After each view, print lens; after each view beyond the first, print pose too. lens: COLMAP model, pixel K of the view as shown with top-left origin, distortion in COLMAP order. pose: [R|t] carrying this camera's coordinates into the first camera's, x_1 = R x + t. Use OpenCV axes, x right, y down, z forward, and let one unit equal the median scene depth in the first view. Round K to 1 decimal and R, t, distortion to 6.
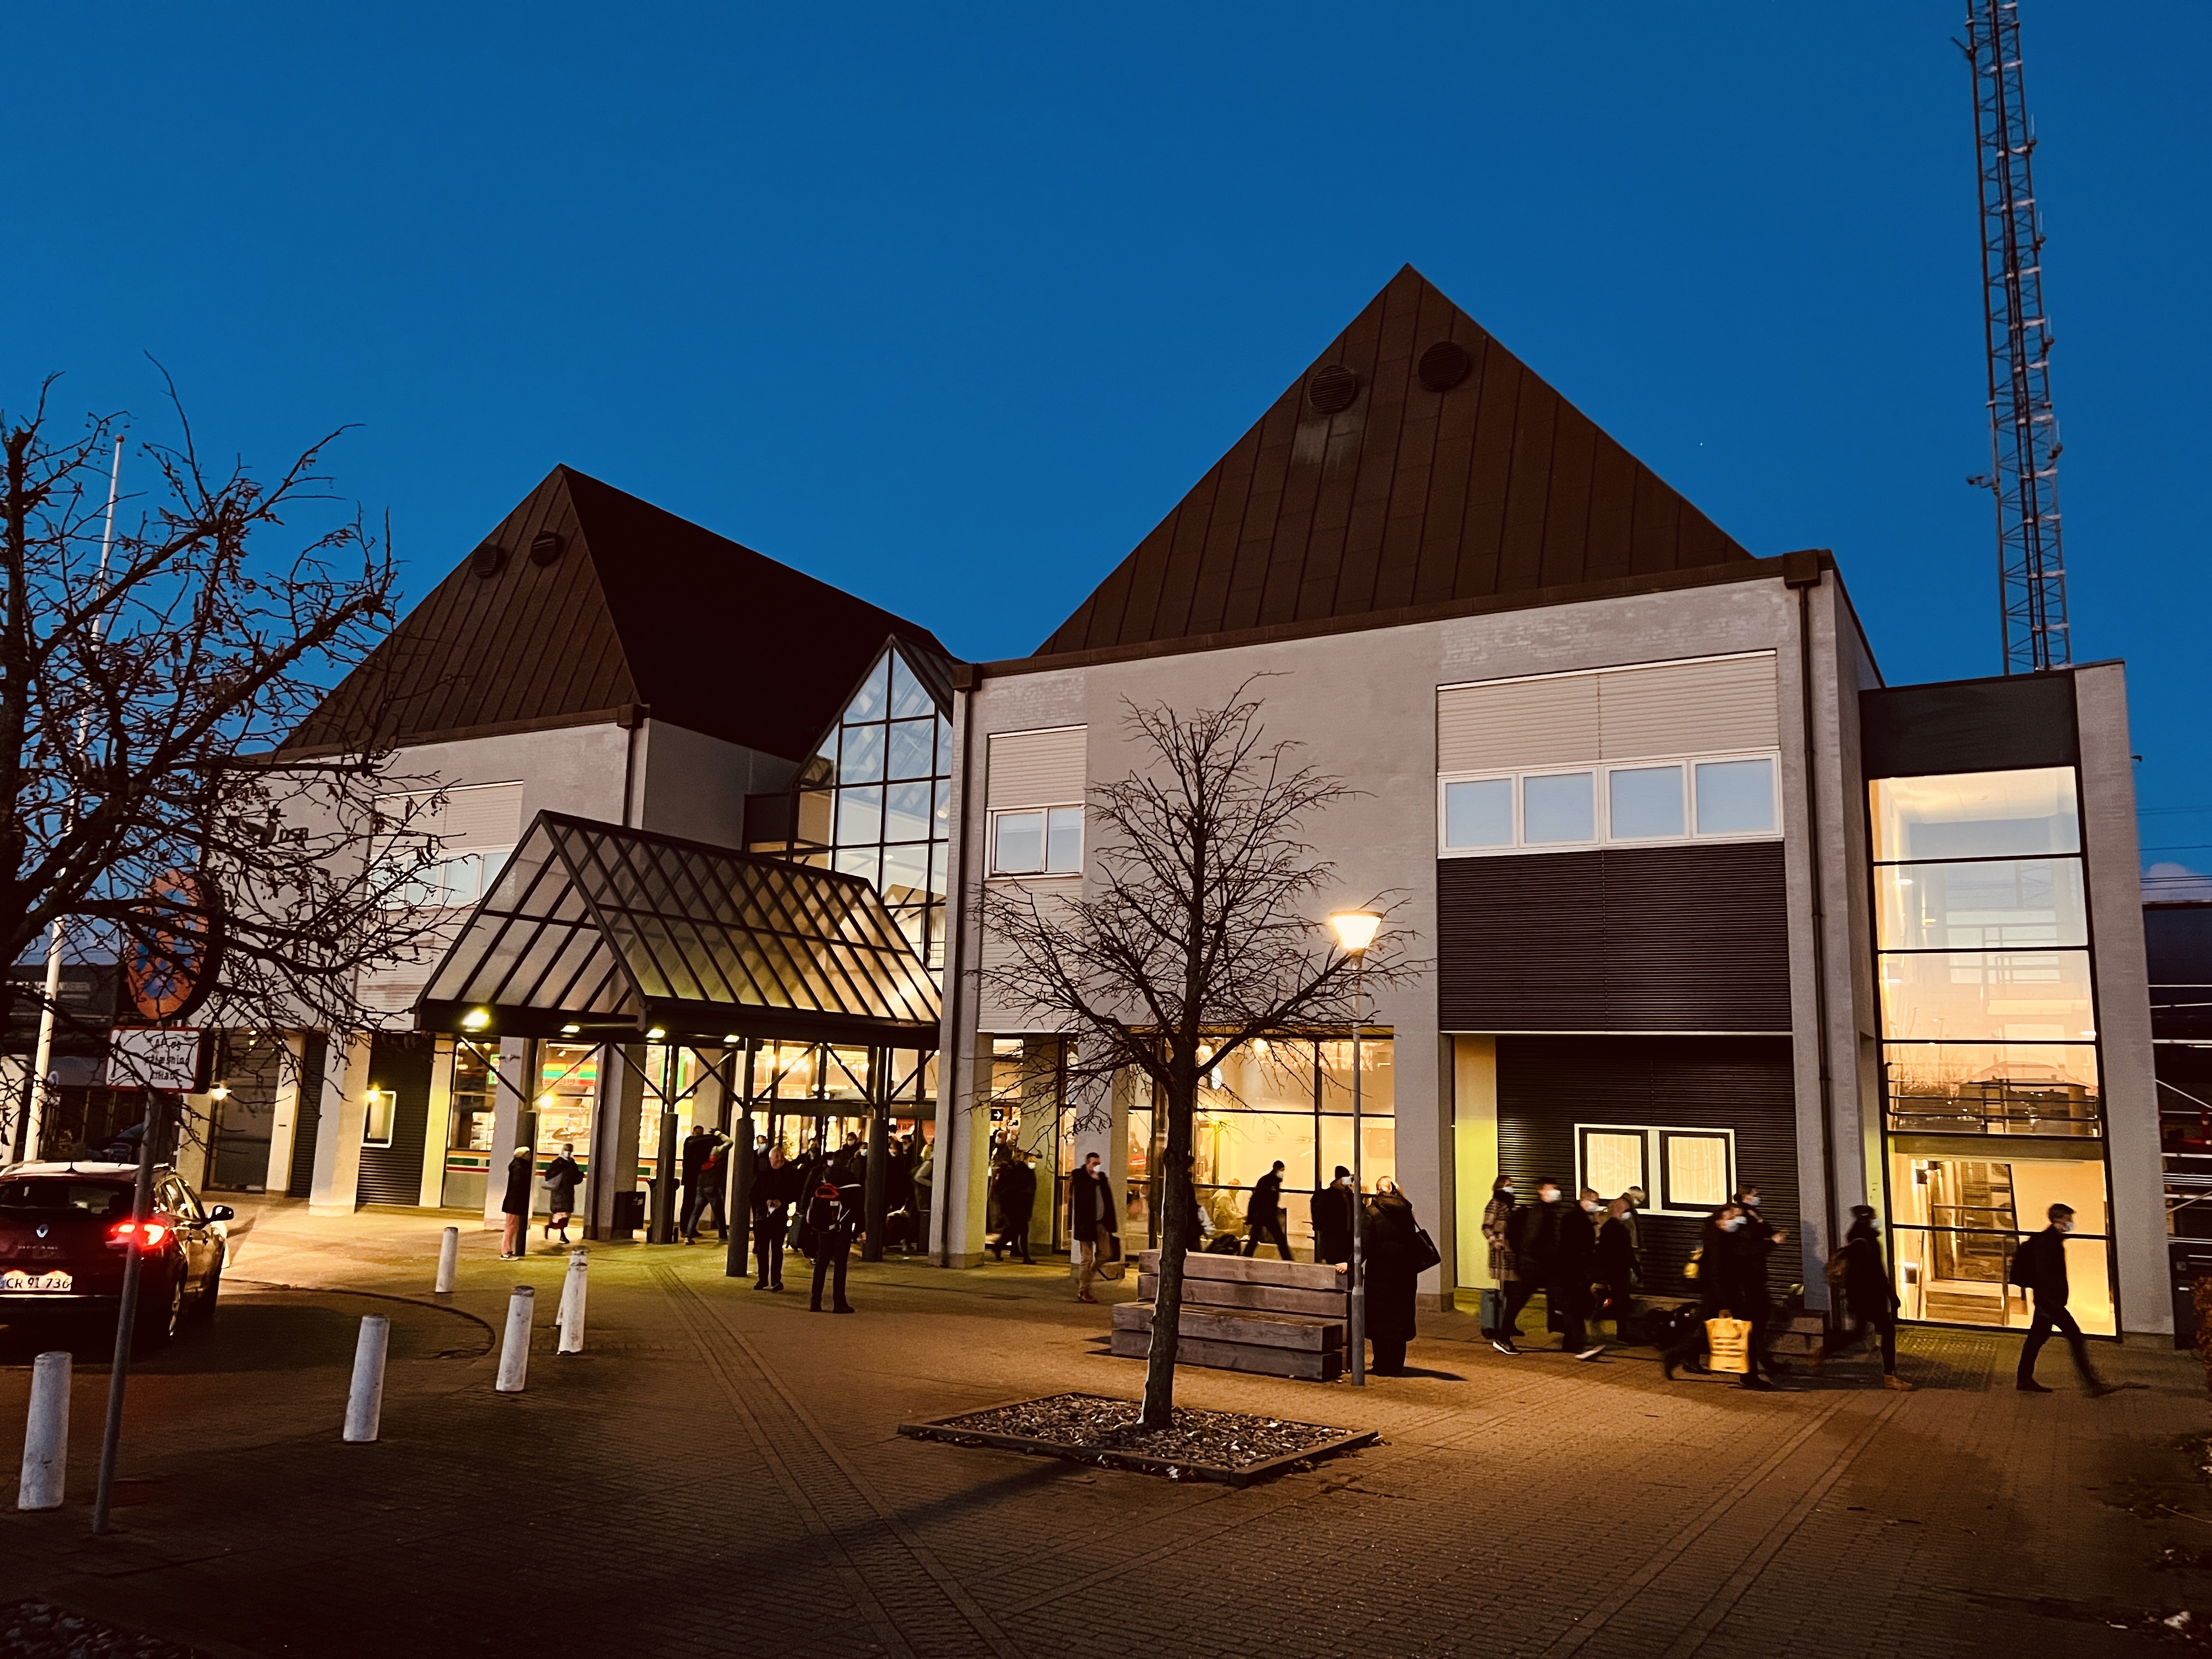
lens RADIAL K [[1670.5, 0, 1108.7], [0, 1670.5, 843.3], [0, 0, 1]] dist [-0.002000, -0.004238]
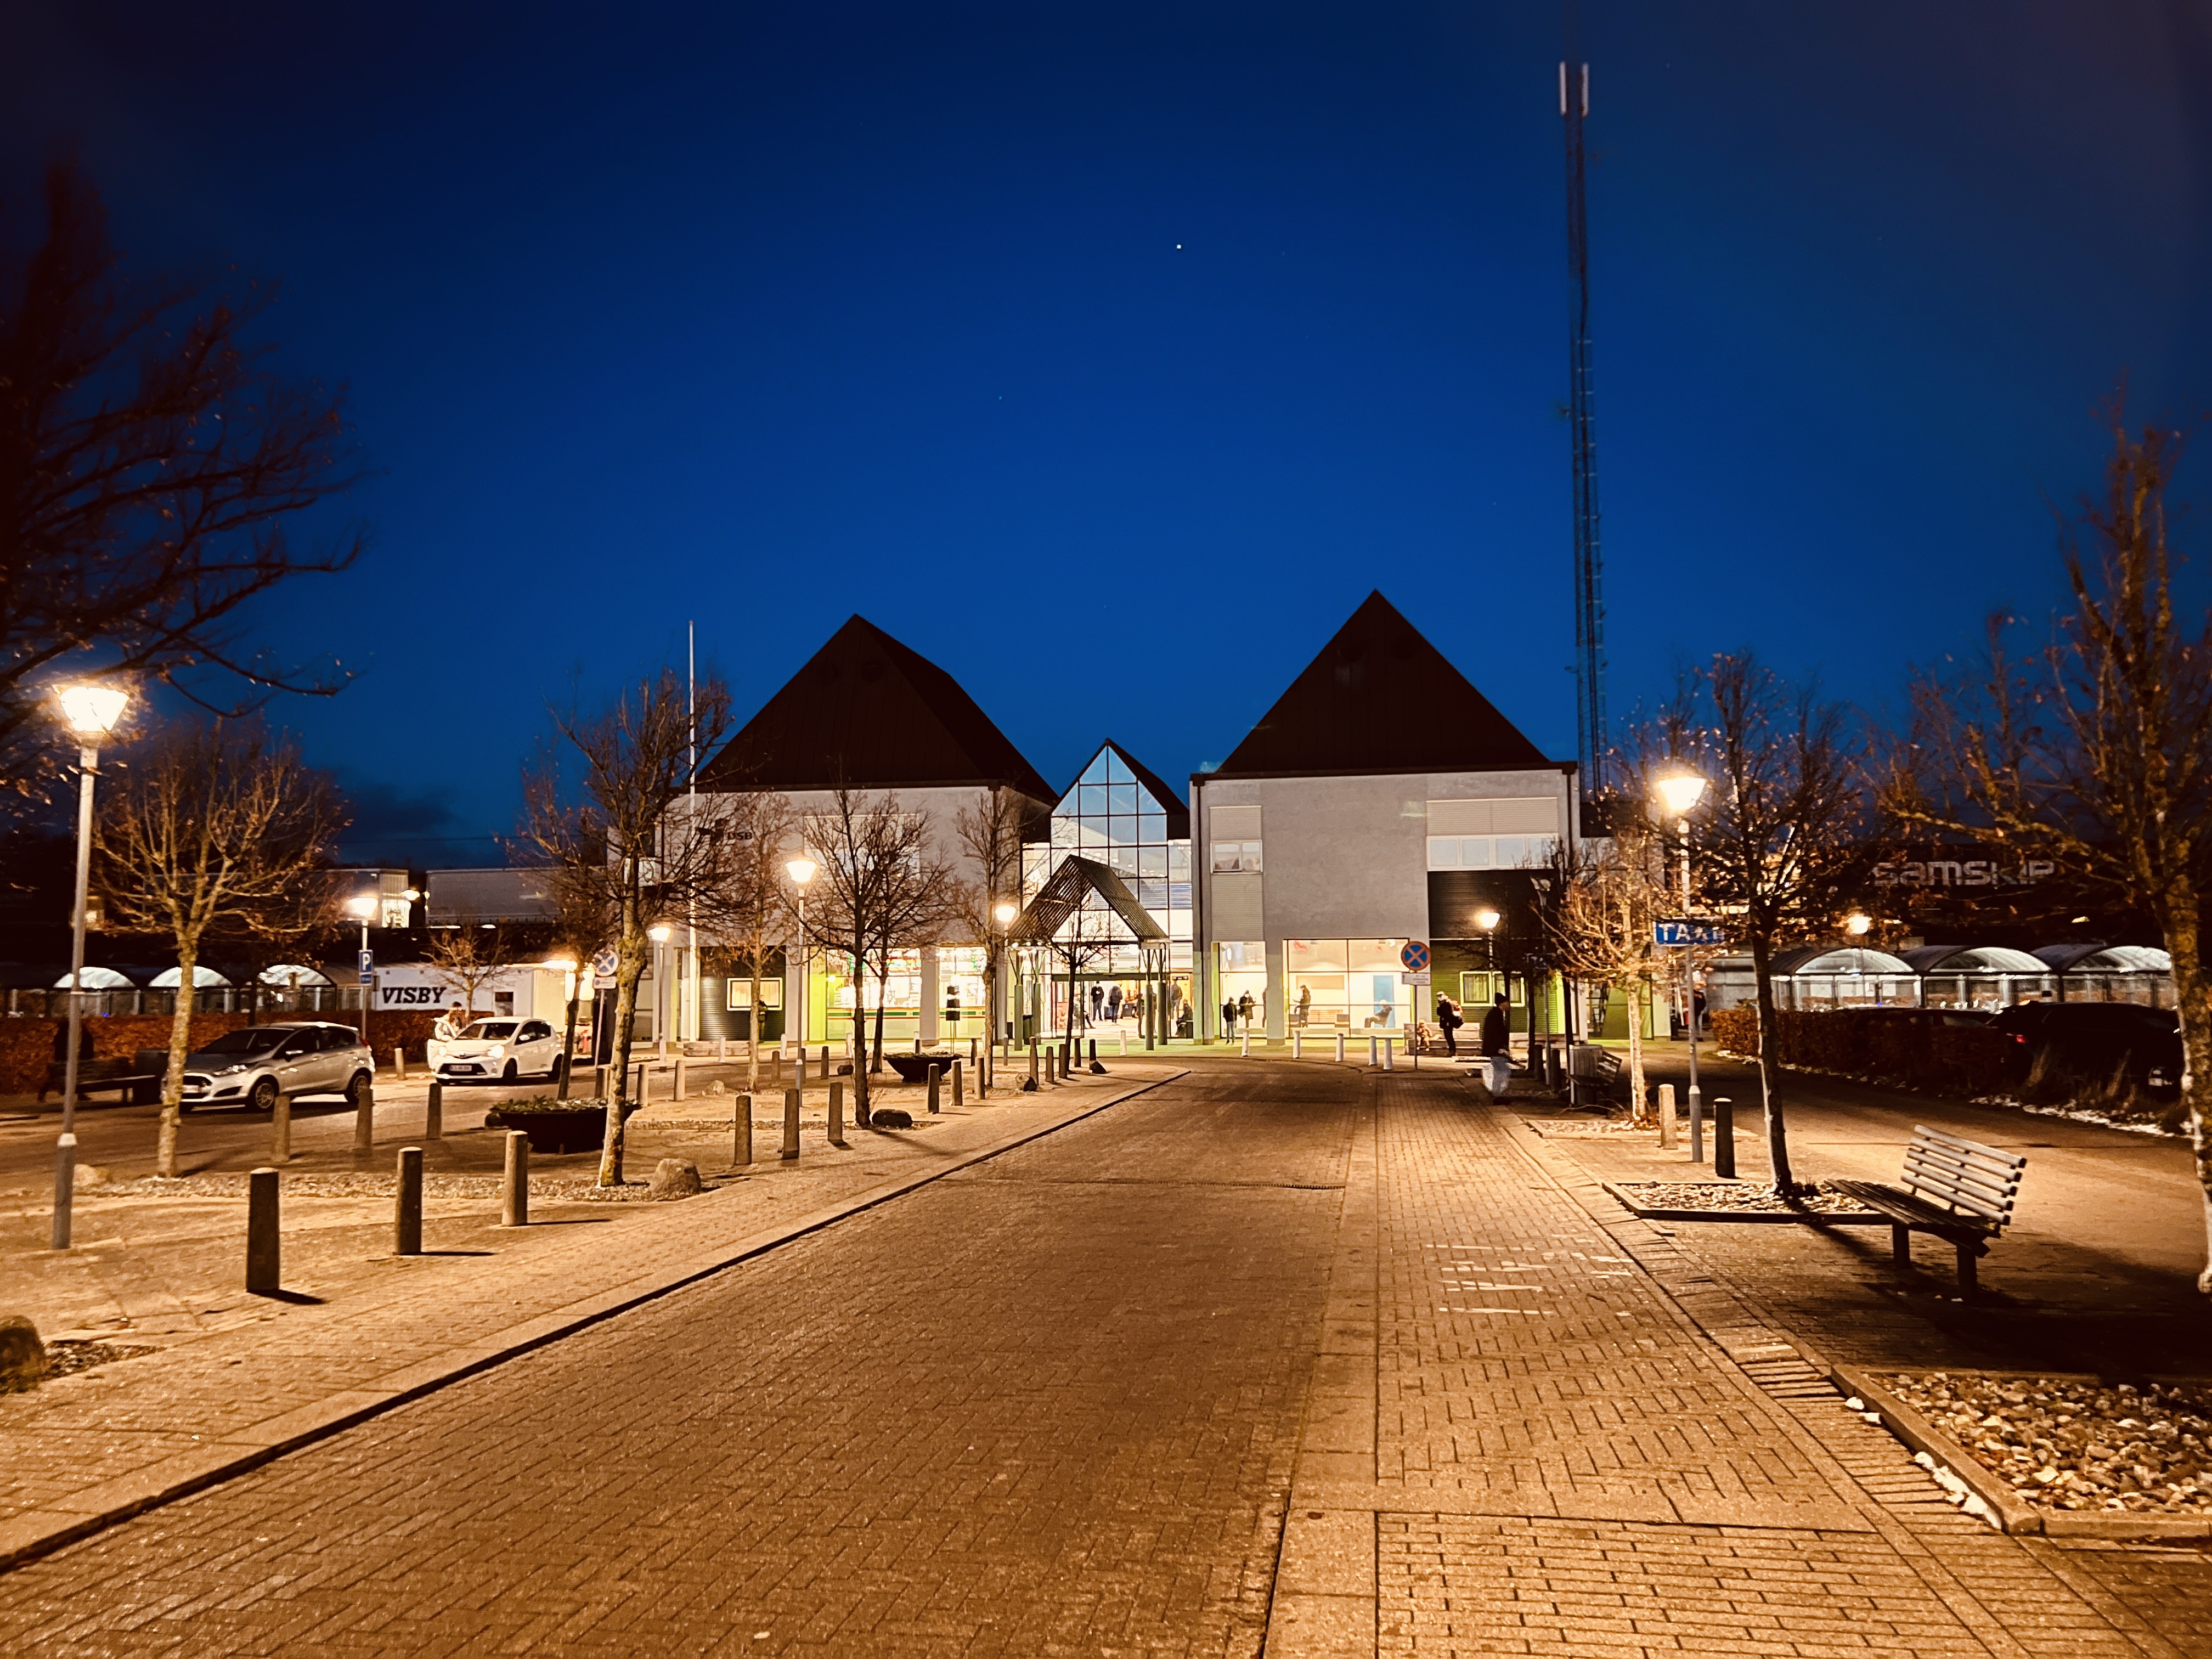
lens RADIAL K [[1657.6, 0, 1109.4], [0, 1657.6, 821.9], [0, 0, 1]] dist [0.040398, -0.067147]
pose [[0.937925, -0.003580, 0.346820, -0.955565], [-0.021366, 0.997451, 0.068075, -0.189119], [-0.346180, -0.071260, 0.935458, -0.998733]]
